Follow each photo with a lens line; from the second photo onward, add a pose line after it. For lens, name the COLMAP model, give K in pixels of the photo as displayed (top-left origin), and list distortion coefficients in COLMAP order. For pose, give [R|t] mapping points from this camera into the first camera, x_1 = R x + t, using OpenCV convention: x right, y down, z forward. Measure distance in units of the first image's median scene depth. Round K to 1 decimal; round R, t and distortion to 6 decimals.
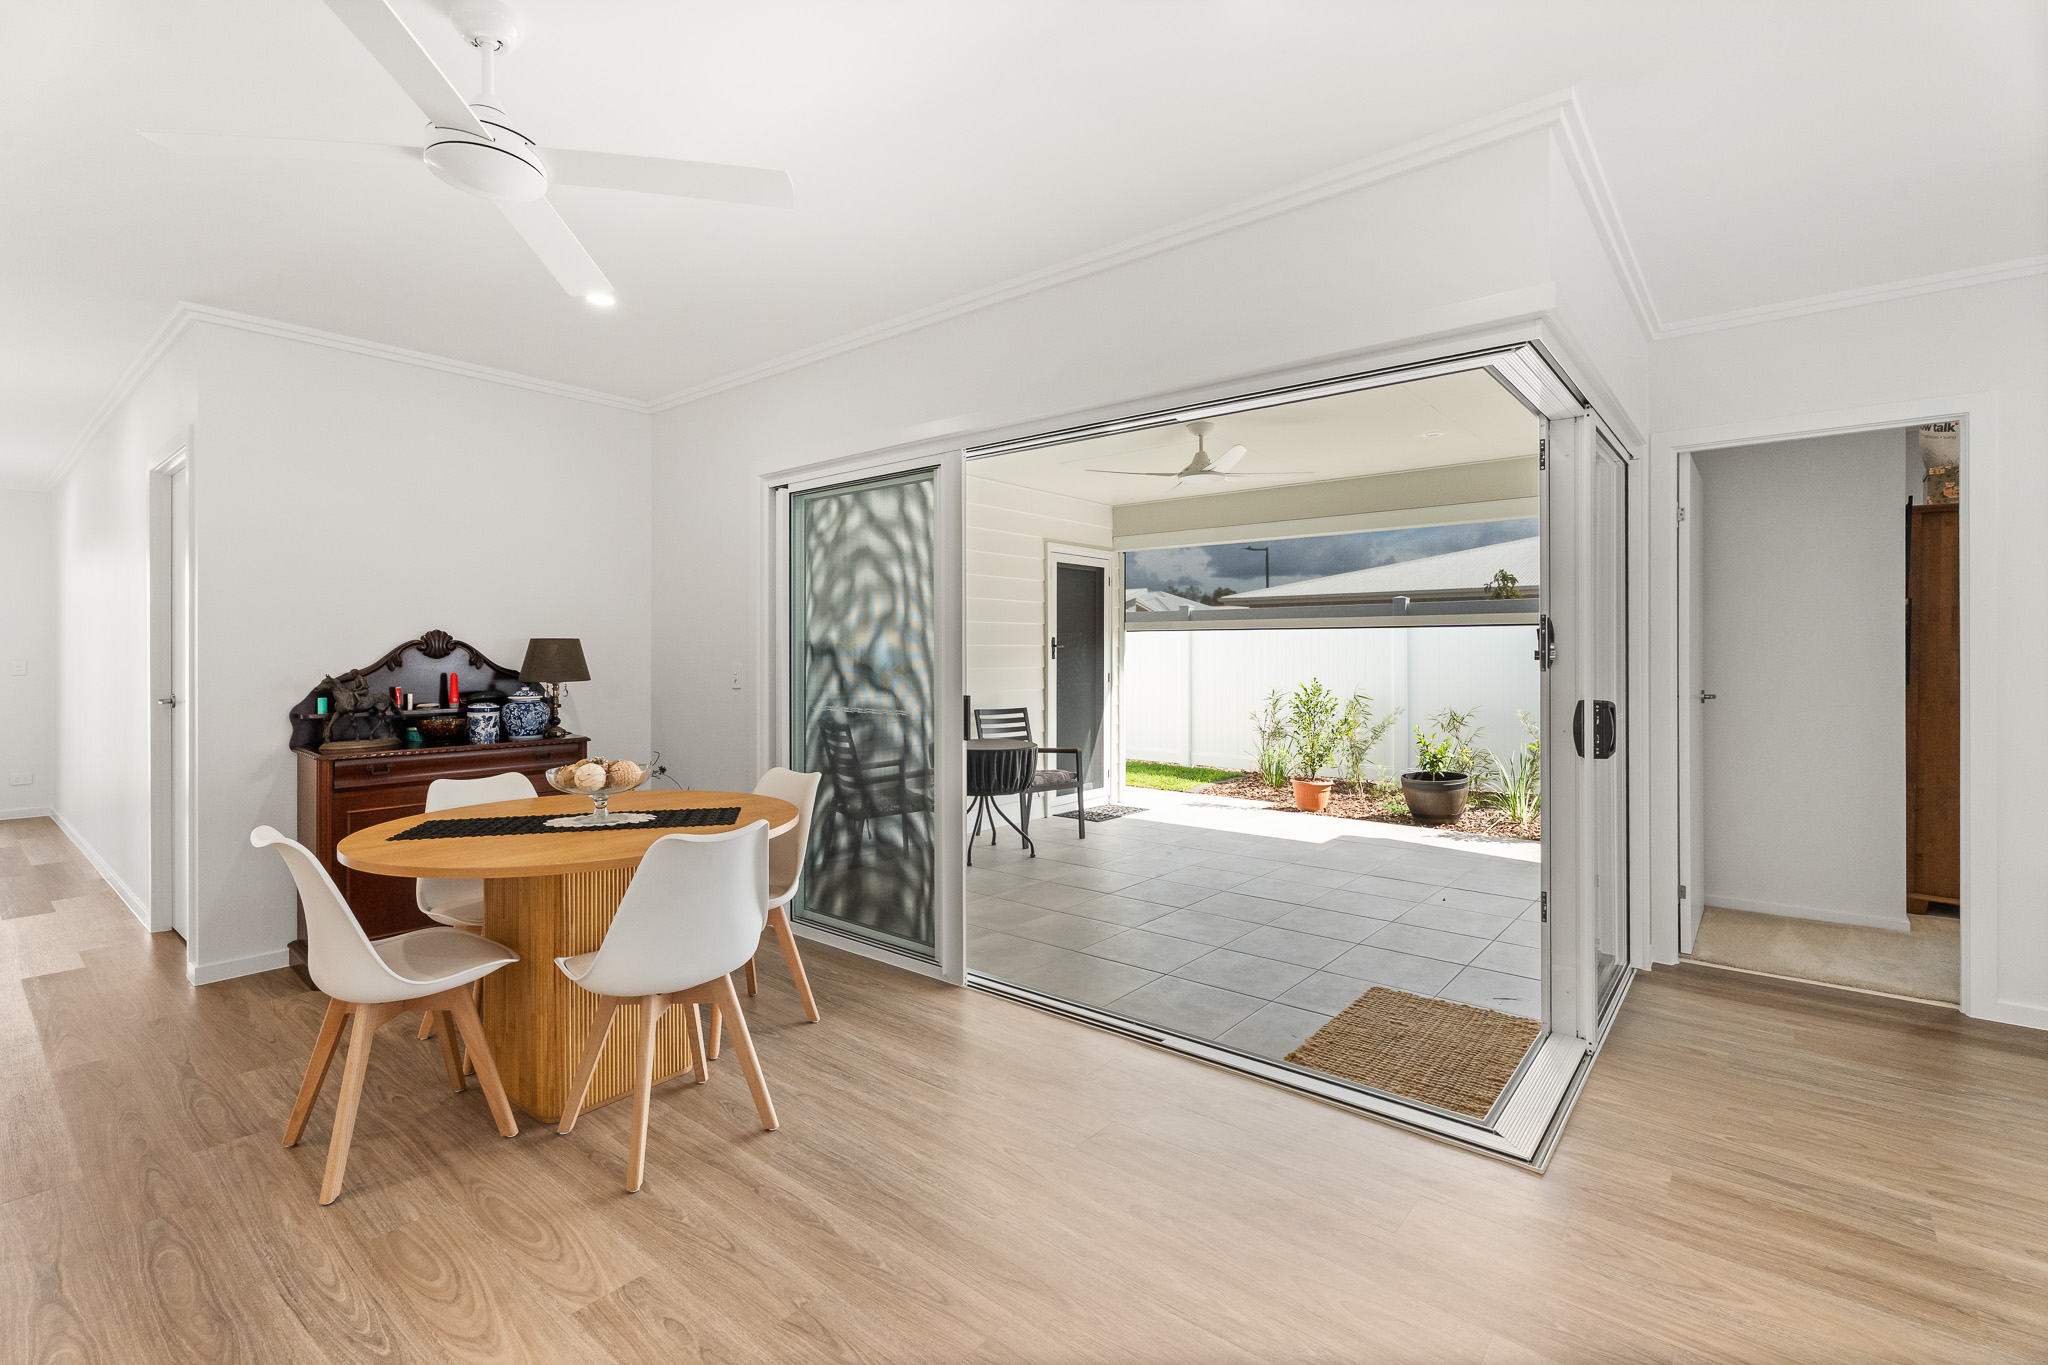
lens RADIAL K [[913.9, 0, 1019.1], [0, 913.9, 661.6], [0, 0, 1]] dist [-0.001413, -0.000584]
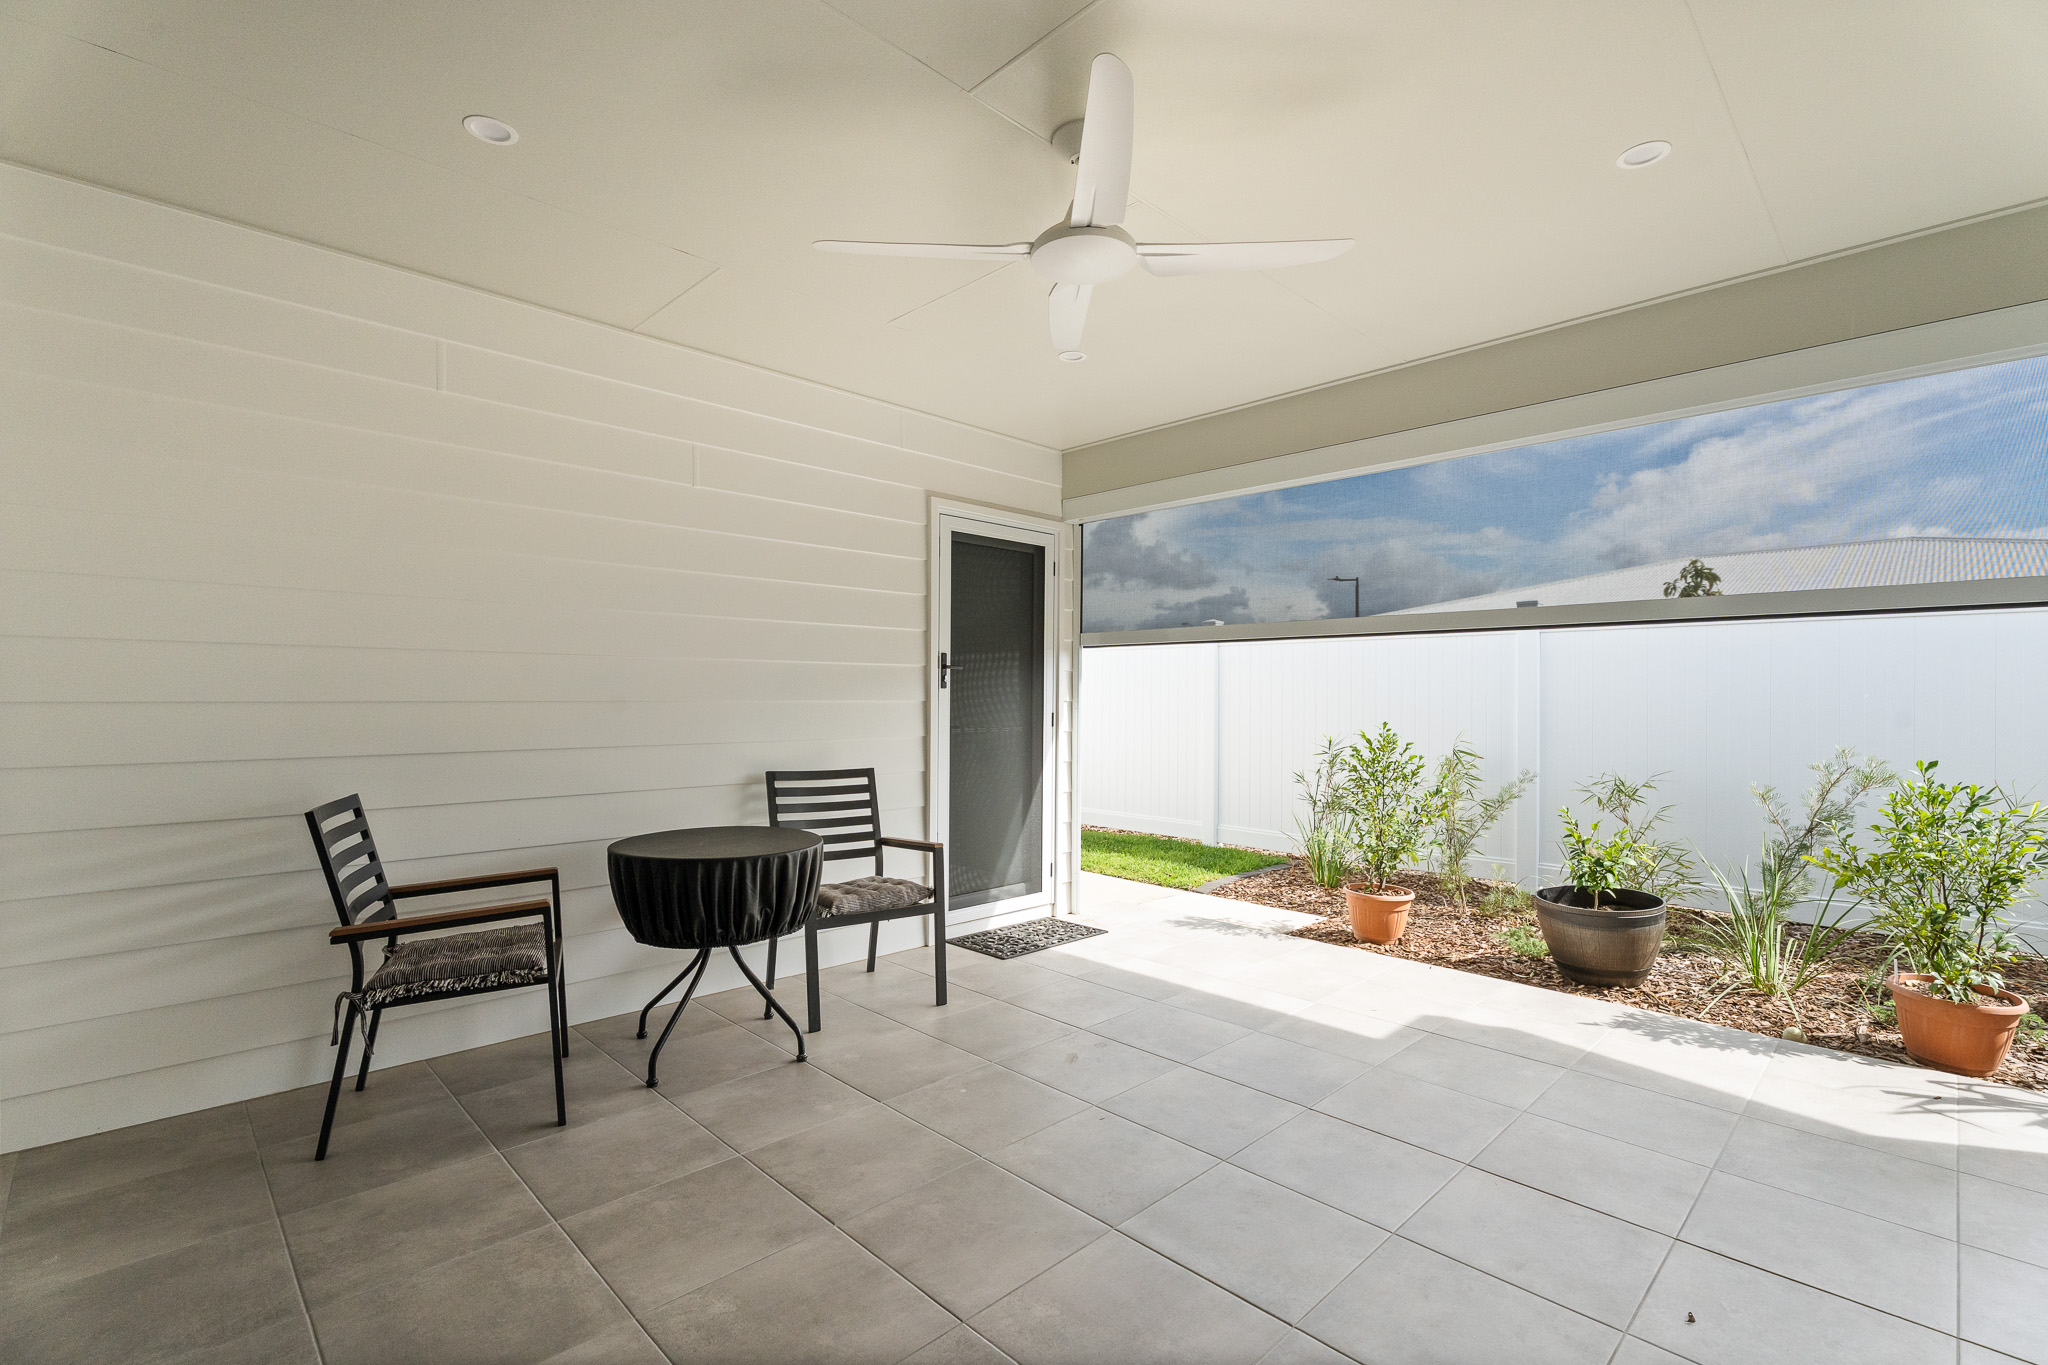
lens RADIAL K [[912.3, 0, 1018.2], [0, 912.3, 707.6], [0, 0, 1]] dist [-0.000138, -0.000069]
pose [[0.995066, 0.006847, -0.098974, 0.290835], [-0.006569, 0.999974, 0.003132, 0.015724], [0.098993, -0.002467, 0.995085, 0.769171]]
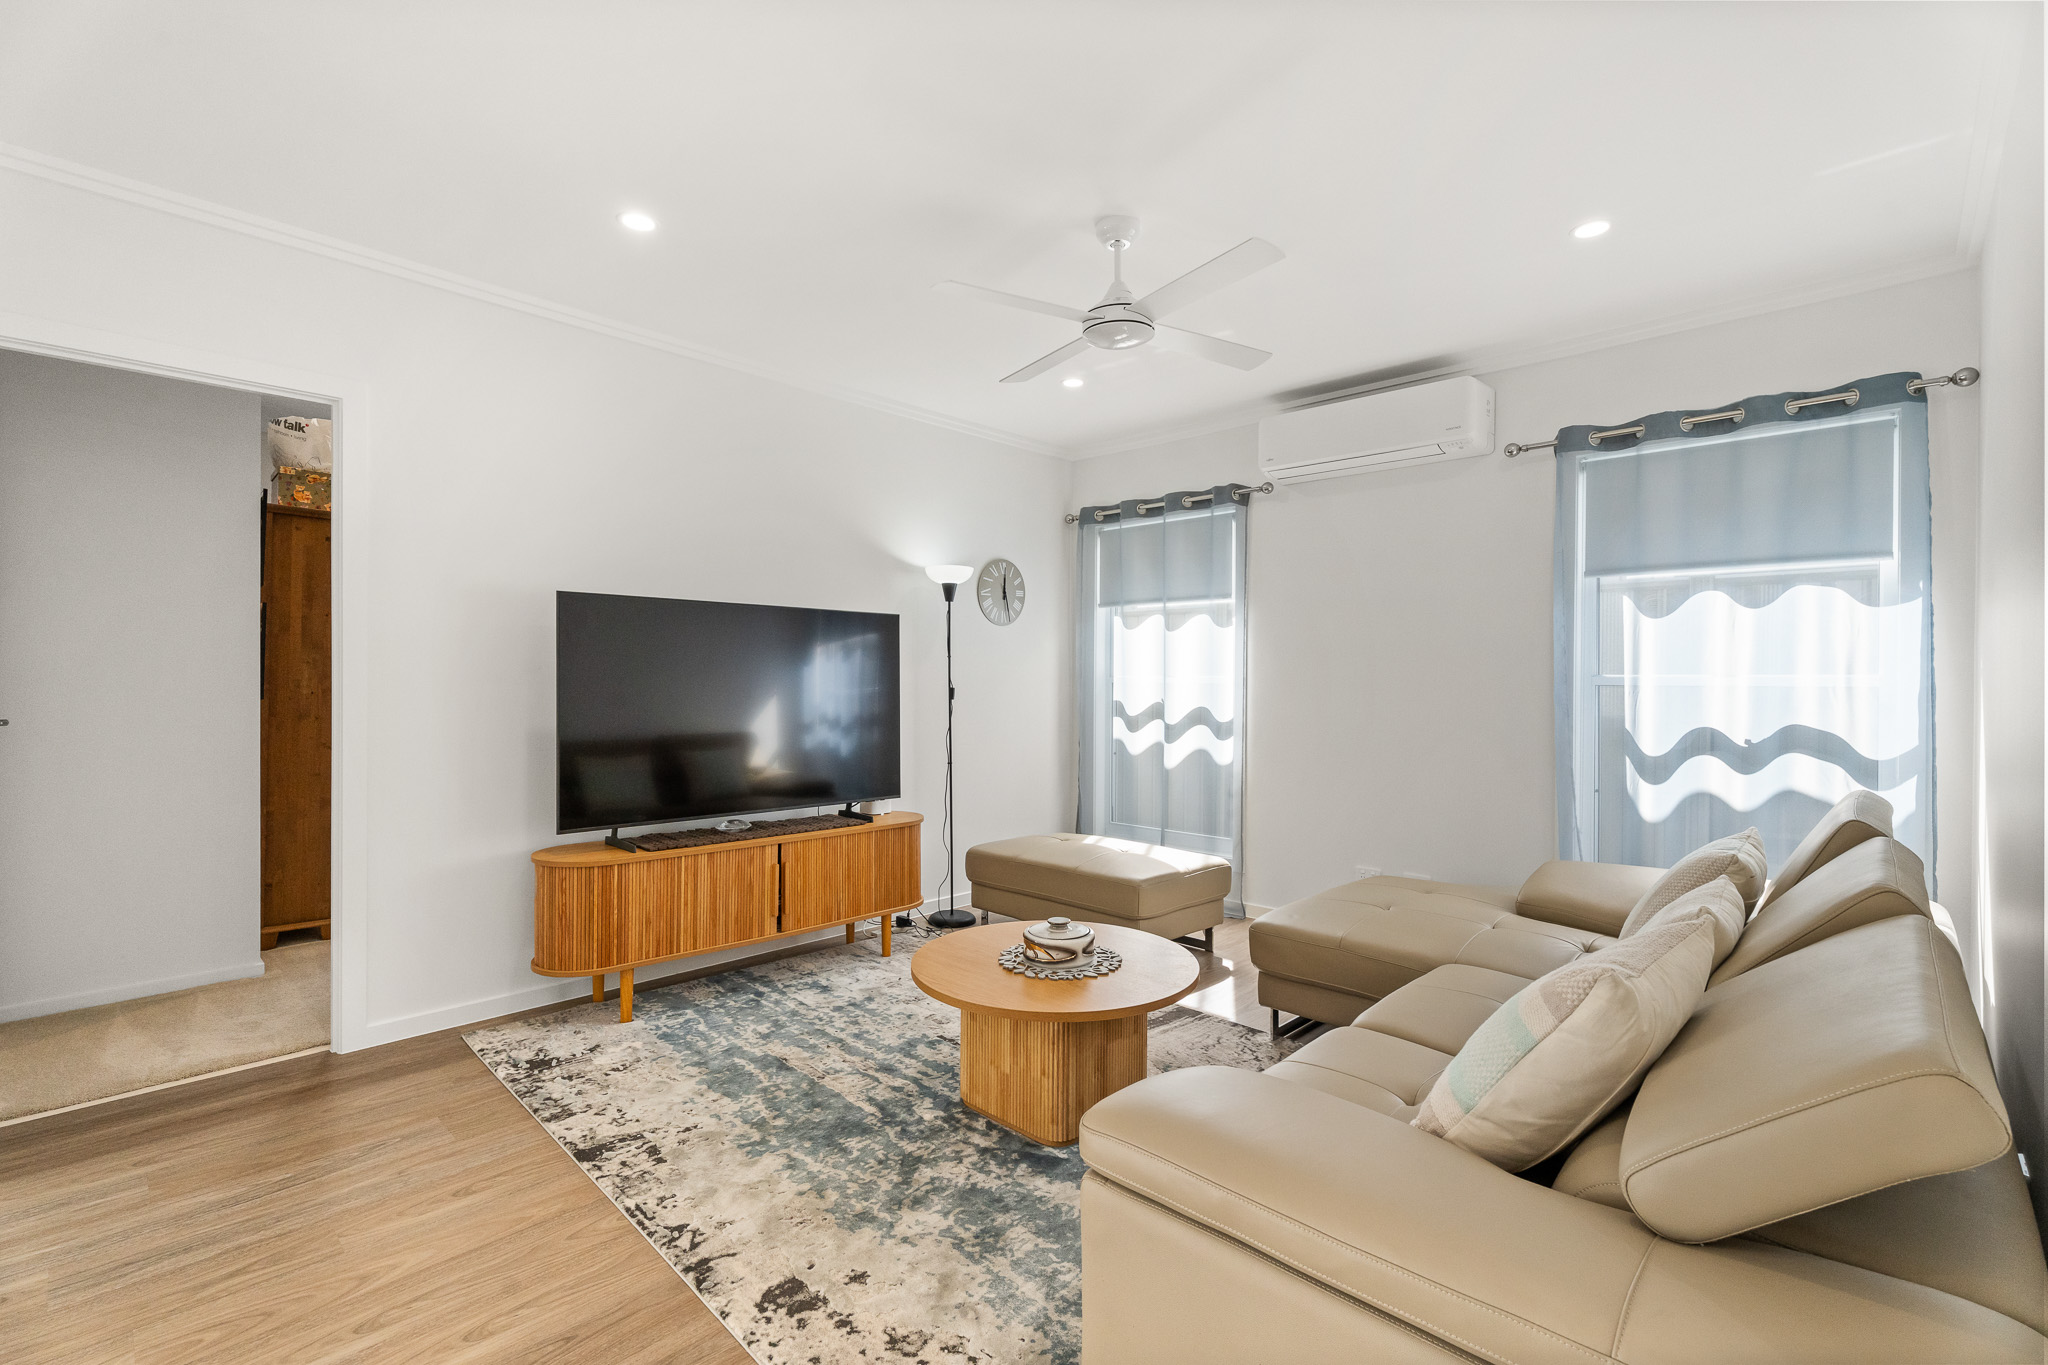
lens RADIAL K [[913.9, 0, 1019.1], [0, 913.9, 661.6], [0, 0, 1]] dist [-0.001413, -0.000584]
pose [[0.070012, 0.016617, 0.997408, 0.140934], [0.010958, 0.999788, -0.017426, 0.014679], [-0.997486, 0.012150, 0.069815, 0.210306]]
